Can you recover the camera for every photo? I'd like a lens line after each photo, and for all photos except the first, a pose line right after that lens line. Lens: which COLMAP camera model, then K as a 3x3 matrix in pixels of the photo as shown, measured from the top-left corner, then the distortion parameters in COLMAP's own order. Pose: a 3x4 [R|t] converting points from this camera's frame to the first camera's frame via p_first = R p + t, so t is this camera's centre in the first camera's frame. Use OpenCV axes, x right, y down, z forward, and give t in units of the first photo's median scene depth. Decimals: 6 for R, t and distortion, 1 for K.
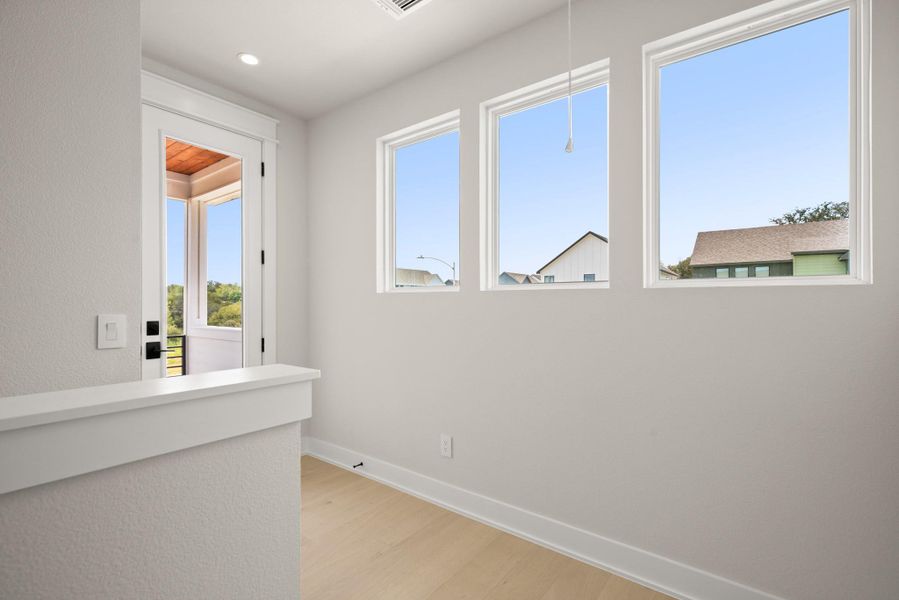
lens RADIAL K [[410.9, 0, 448.1], [0, 410.9, 303.2], [0, 0, 1]] dist [0.012615, 0.000064]
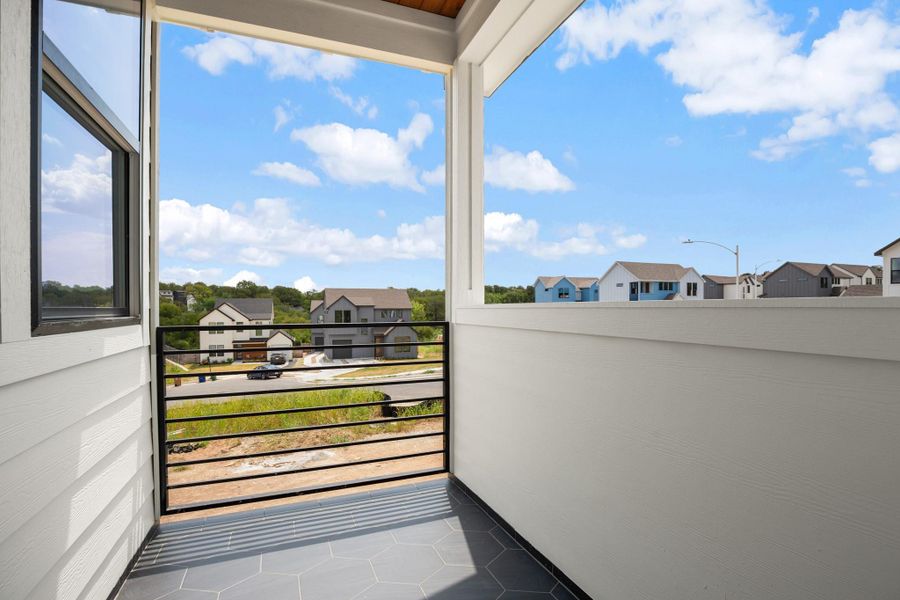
lens RADIAL K [[411.4, 0, 450.7], [0, 411.4, 302.5], [0, 0, 1]] dist [0.012615, 0.000064]
pose [[0.860002, -0.003403, -0.510279, -0.093865], [0.001629, 0.999991, -0.003924, 0.014044], [0.510287, 0.002544, 0.860000, 0.140840]]
